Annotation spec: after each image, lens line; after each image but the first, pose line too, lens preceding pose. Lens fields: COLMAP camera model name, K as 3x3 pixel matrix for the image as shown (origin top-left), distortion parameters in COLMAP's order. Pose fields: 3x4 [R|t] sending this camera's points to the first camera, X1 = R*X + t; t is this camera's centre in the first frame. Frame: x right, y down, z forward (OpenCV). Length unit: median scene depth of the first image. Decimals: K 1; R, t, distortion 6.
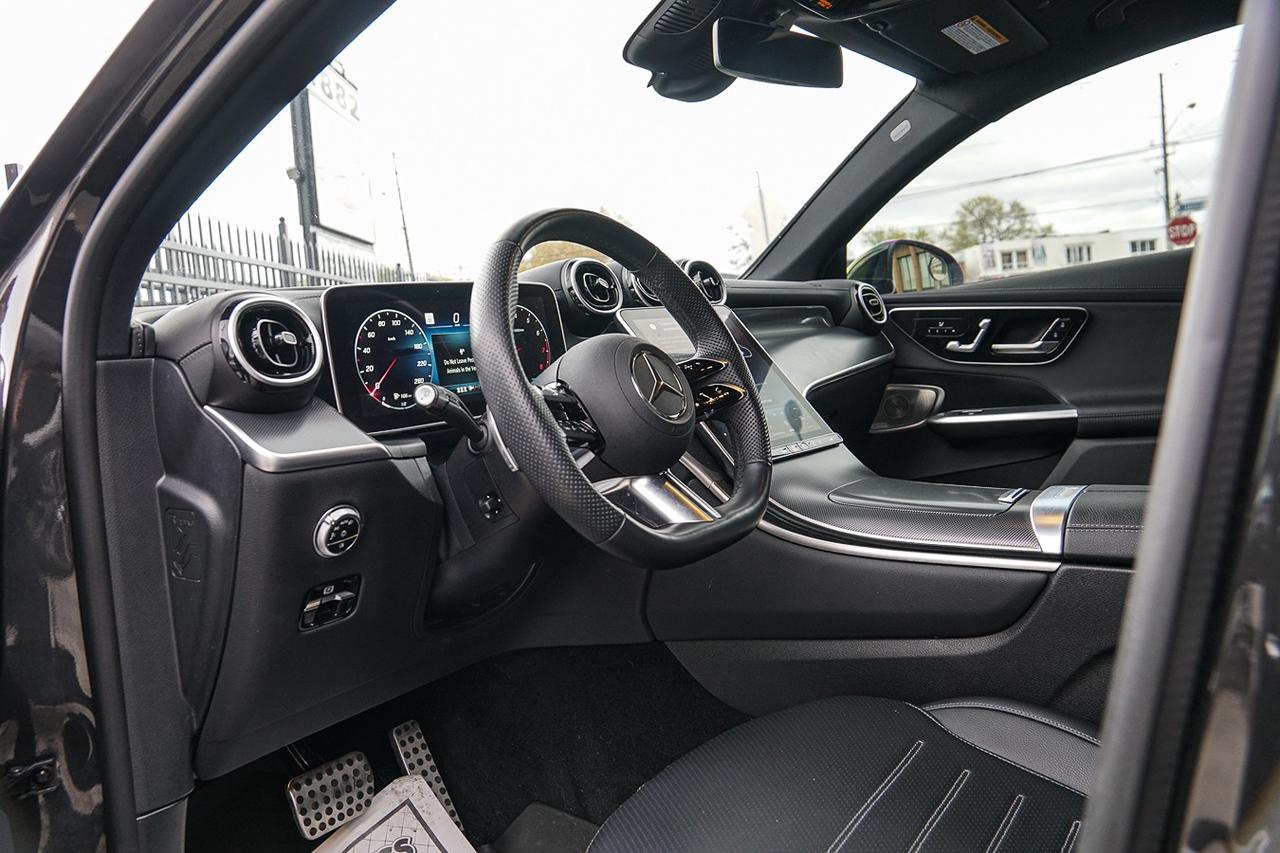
lens RADIAL K [[1004.0, 0, 637.1], [0, 1004.0, 423.7], [0, 0, 1]] dist [-0.141226, 0.114027]
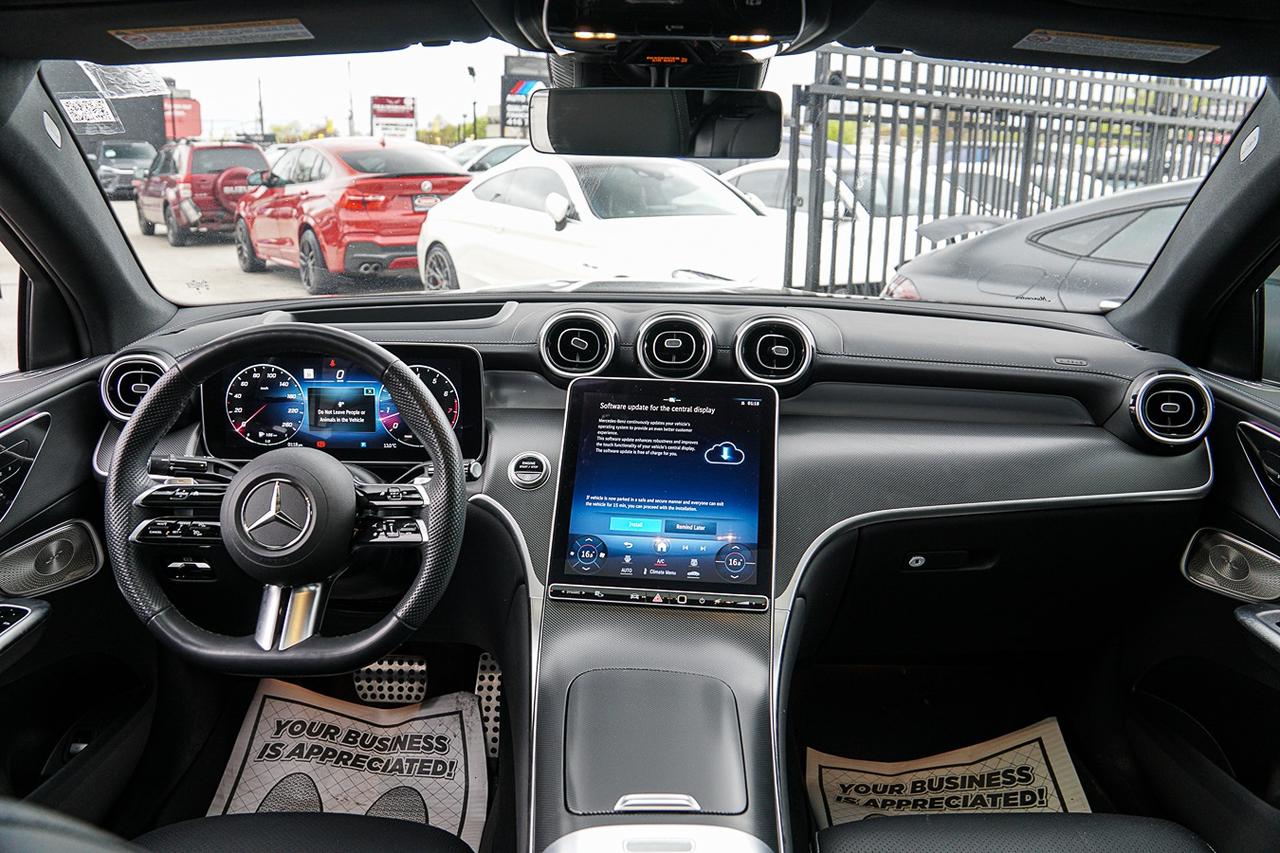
lens RADIAL K [[1004.0, 0, 637.1], [0, 1004.0, 423.7], [0, 0, 1]] dist [-0.141226, 0.114027]
pose [[0.571195, 0.317119, -0.757081, 0.943849], [-0.131236, 0.945771, 0.297143, -0.462226], [0.810255, -0.070370, 0.581837, 0.655435]]
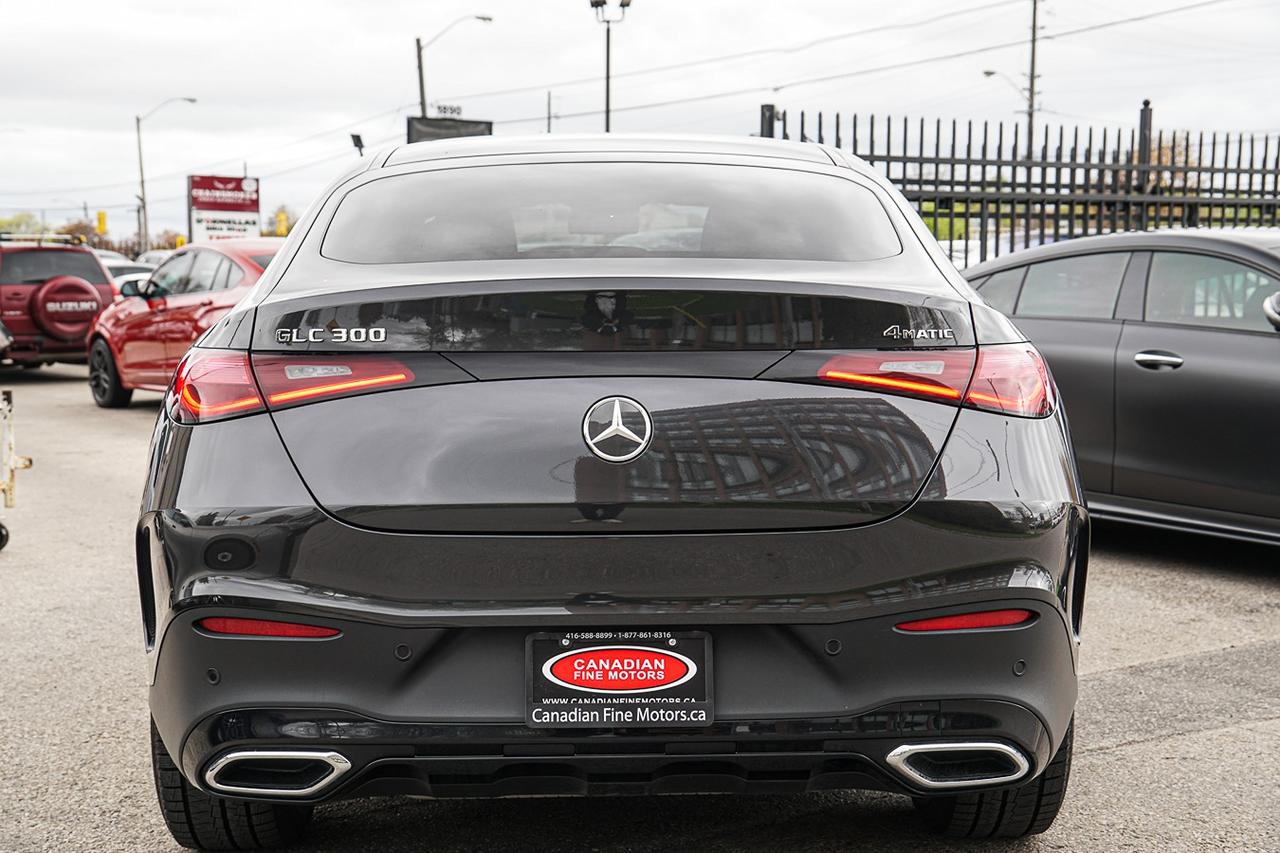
lens RADIAL K [[1743.3, 0, 640.0], [0, 1743.3, 426.5], [0, 0, 1]] dist [0.153059, 0.072554]
pose [[0.584329, 0.170596, -0.793383, 4.976284], [-0.115936, 0.985175, 0.126449, -0.544749], [0.803193, 0.018094, 0.595445, -2.123656]]
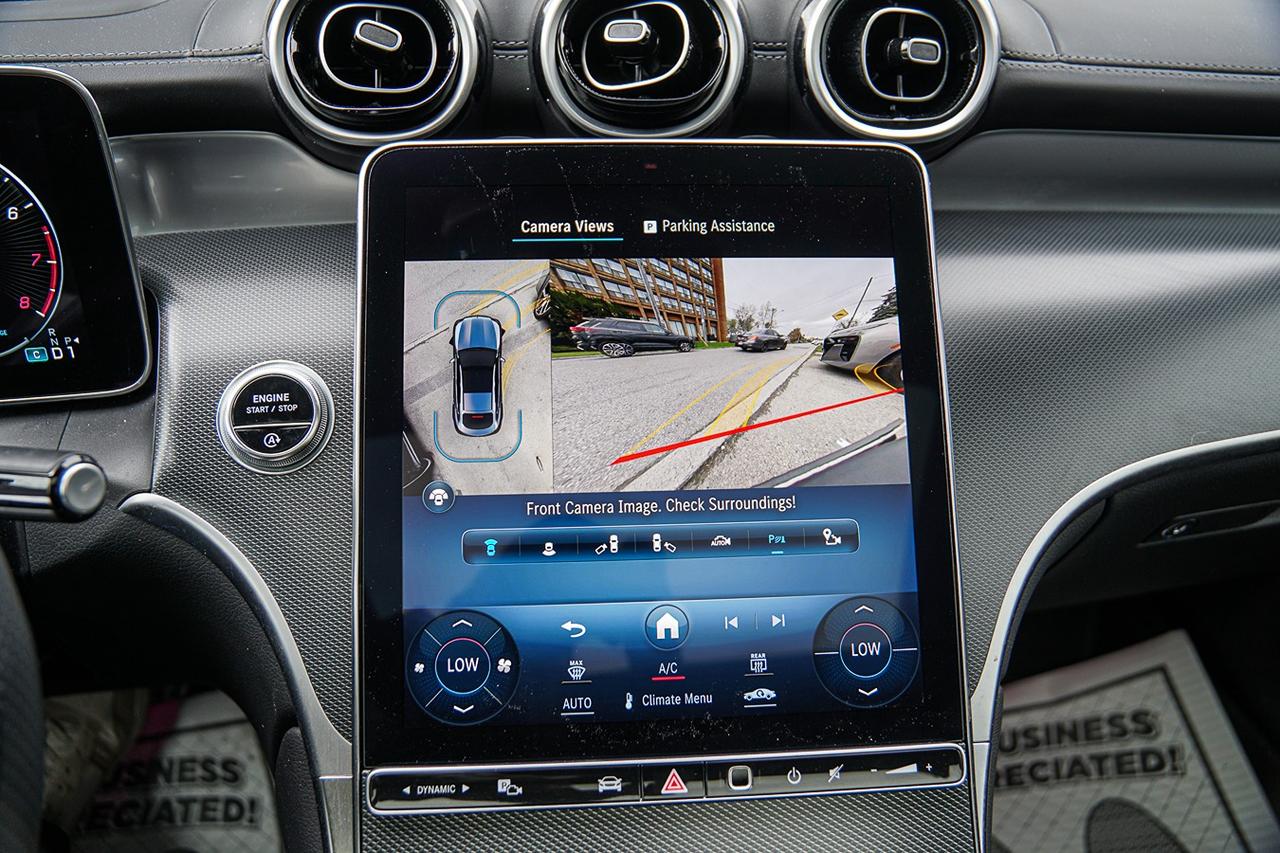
lens RADIAL K [[942.2, 0, 641.0], [0, 942.2, 421.6], [0, 0, 1]] dist [-0.028590, 0.011704]
pose [[0.703493, 0.458451, -0.543066, 0.327706], [-0.141416, 0.839143, 0.525204, -0.275783], [0.696490, -0.292679, 0.655164, 1.078563]]
